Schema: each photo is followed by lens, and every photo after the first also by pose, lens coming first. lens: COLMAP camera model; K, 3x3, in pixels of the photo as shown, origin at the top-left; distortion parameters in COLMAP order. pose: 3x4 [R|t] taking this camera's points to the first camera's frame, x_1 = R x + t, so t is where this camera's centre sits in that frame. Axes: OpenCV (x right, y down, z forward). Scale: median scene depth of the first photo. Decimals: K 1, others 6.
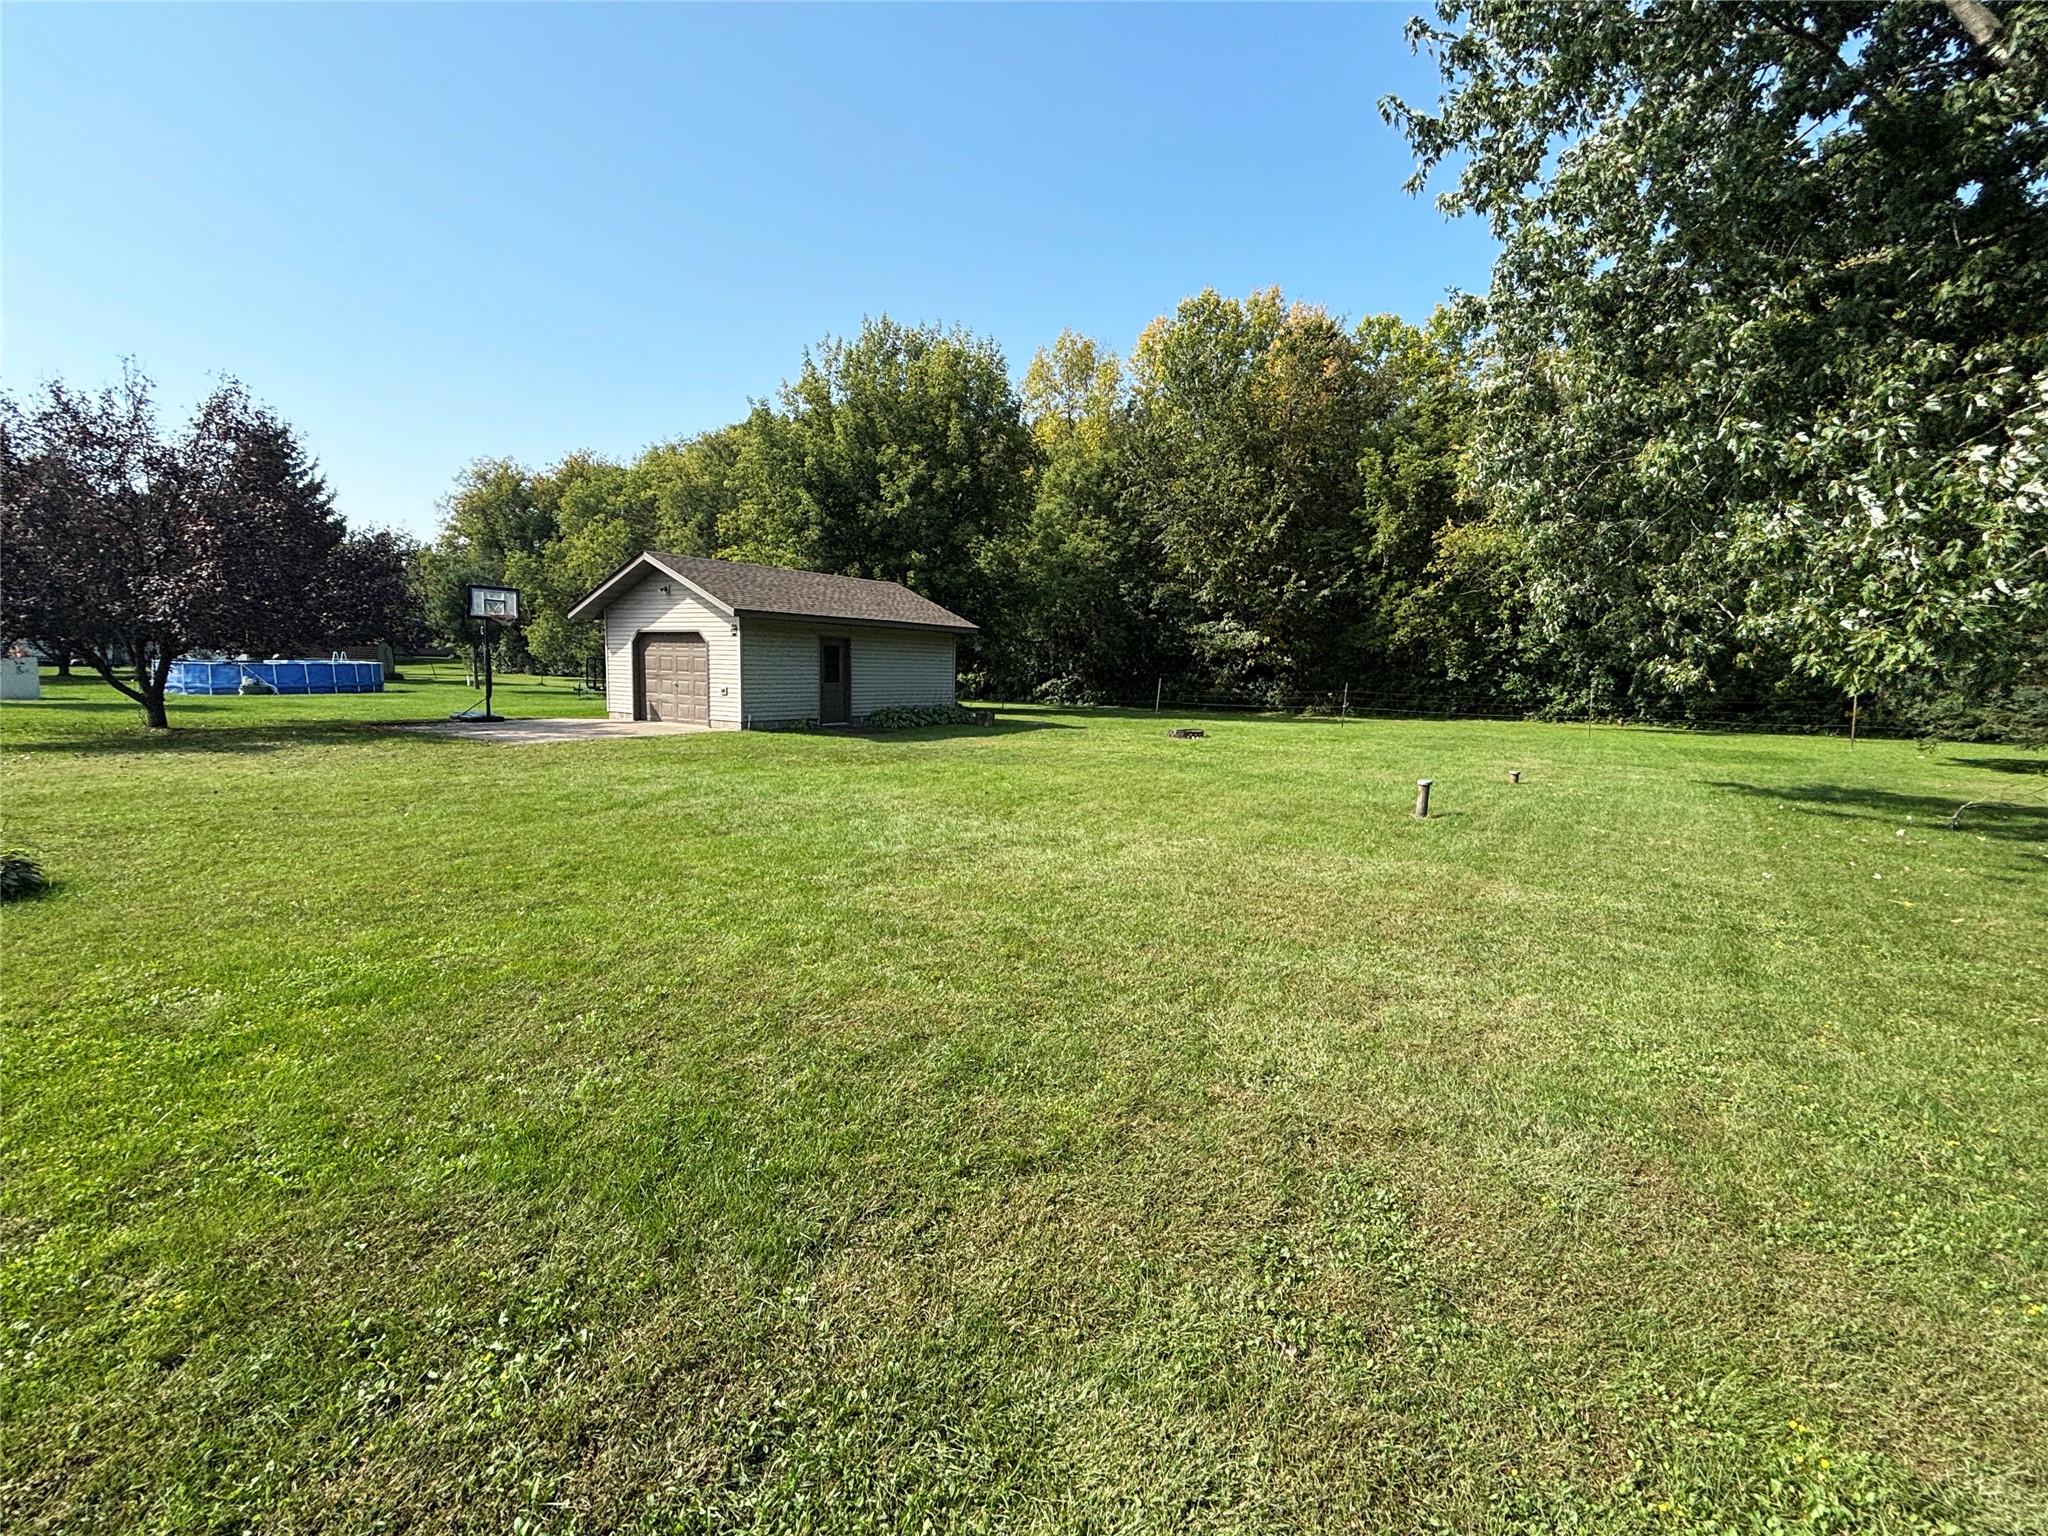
lens RADIAL K [[910.7, 0, 1024.0], [0, 910.7, 768.0], [0, 0, 1]] dist [-0.002097, -0.000124]
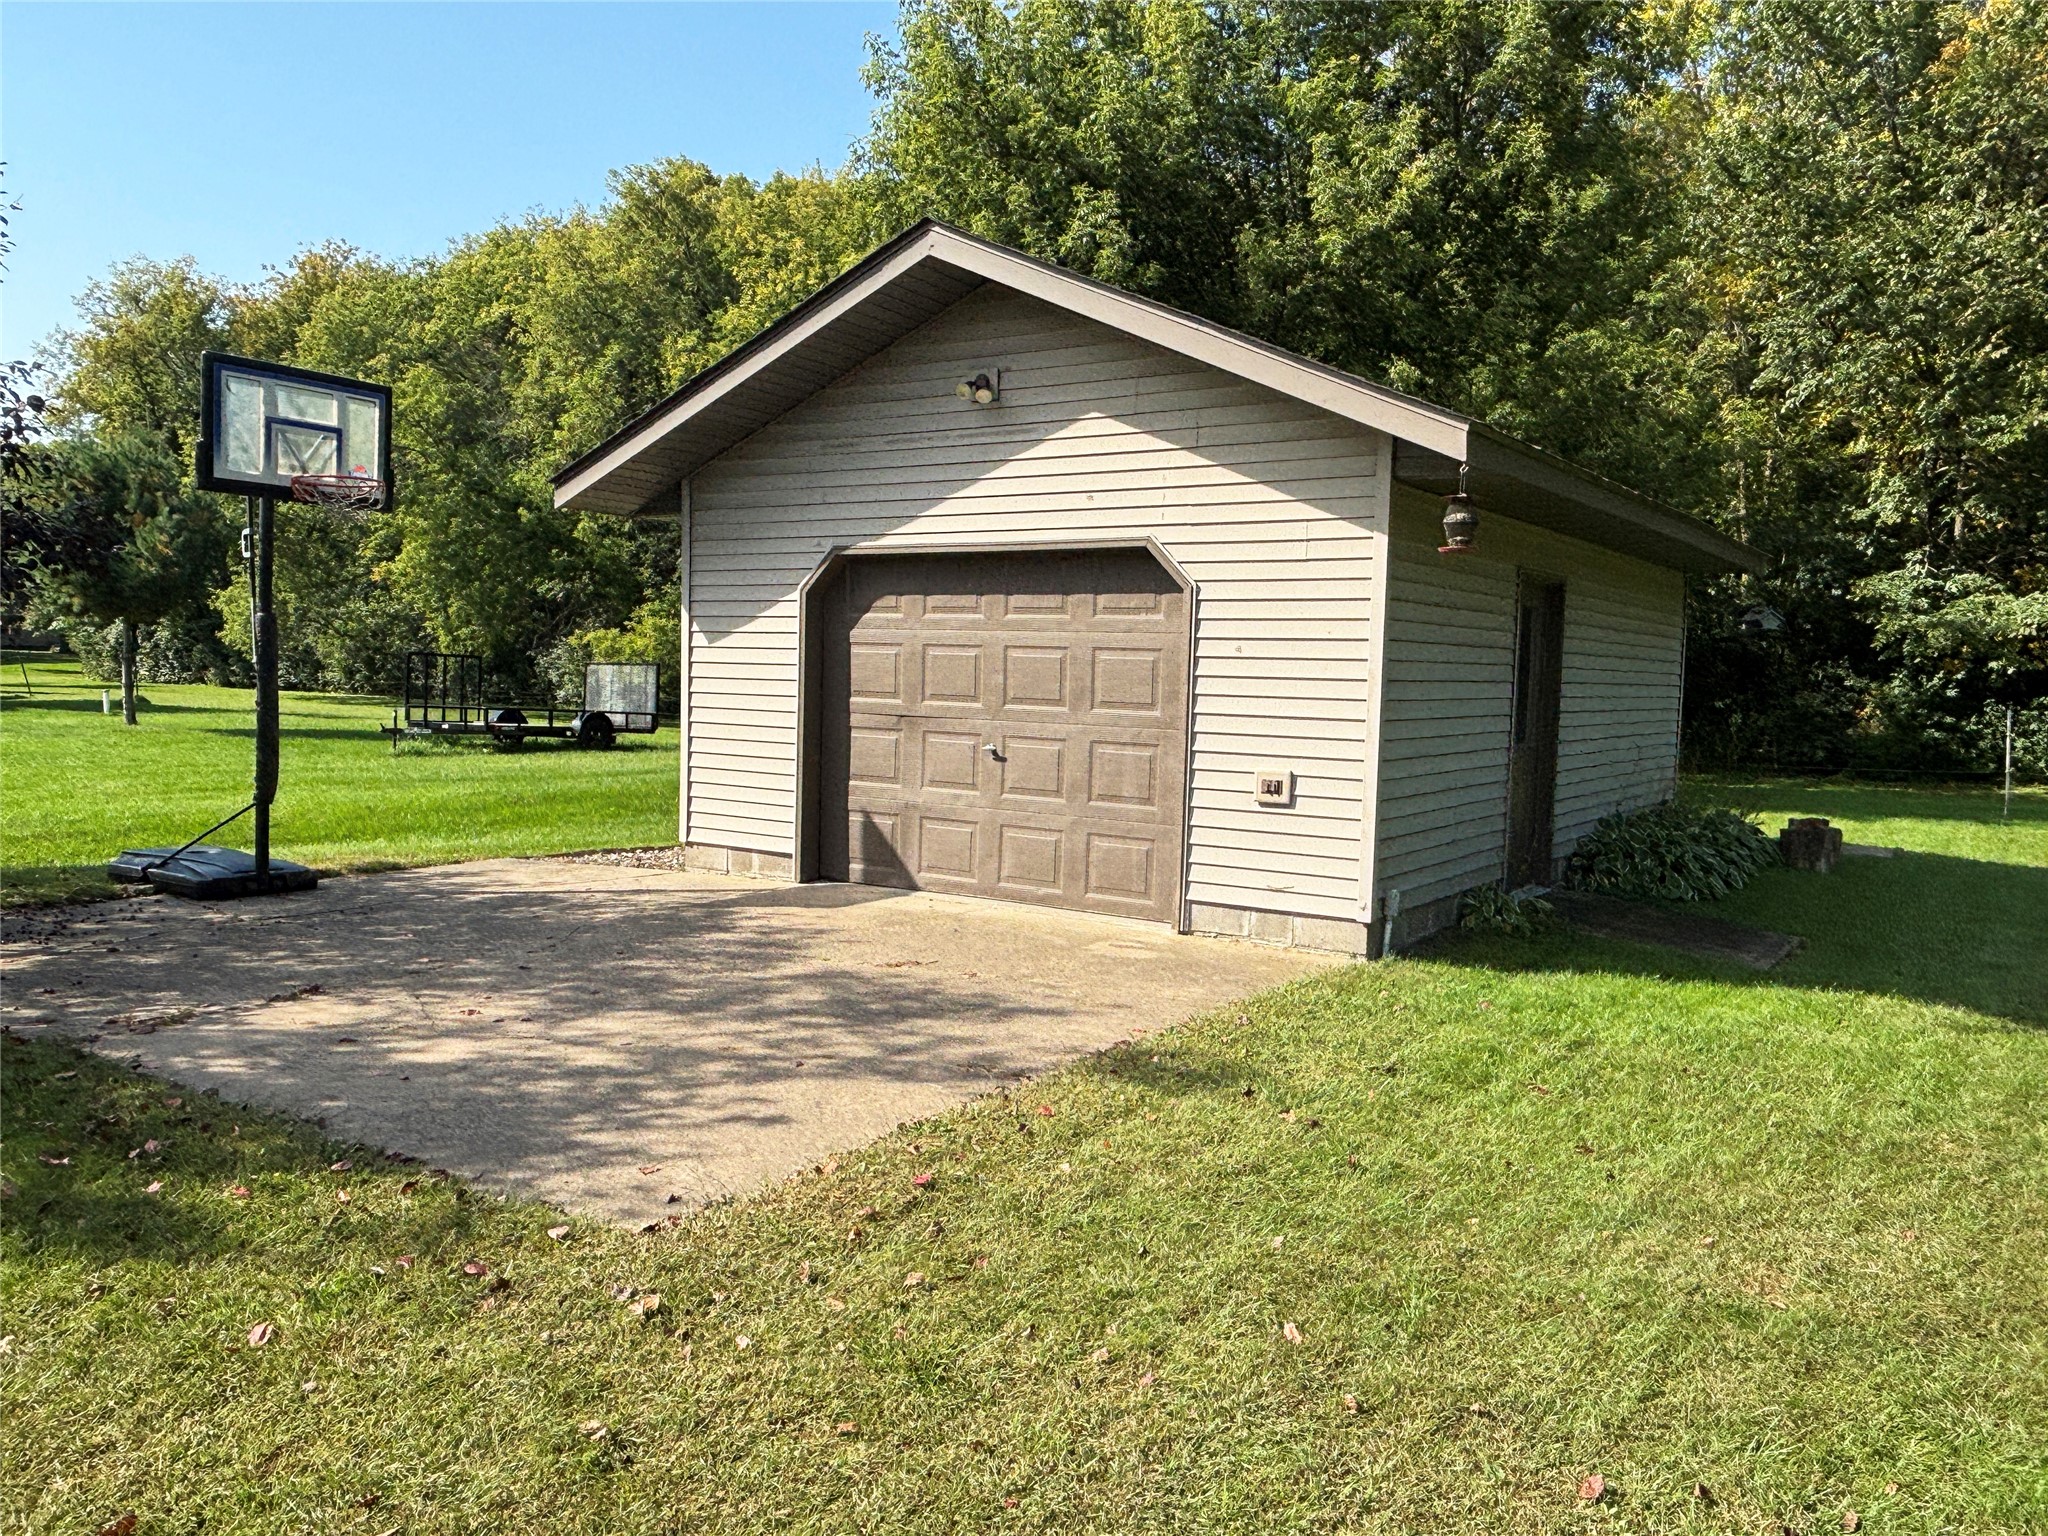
lens RADIAL K [[1512.1, 0, 1024.0], [0, 1512.1, 768.0], [0, 0, 1]] dist [0.008249, 0.002249]
pose [[0.999927, 0.003085, 0.011655, -0.366361], [-0.002533, 0.998889, -0.047064, -0.065245], [-0.011788, 0.047031, 0.998824, 0.551242]]
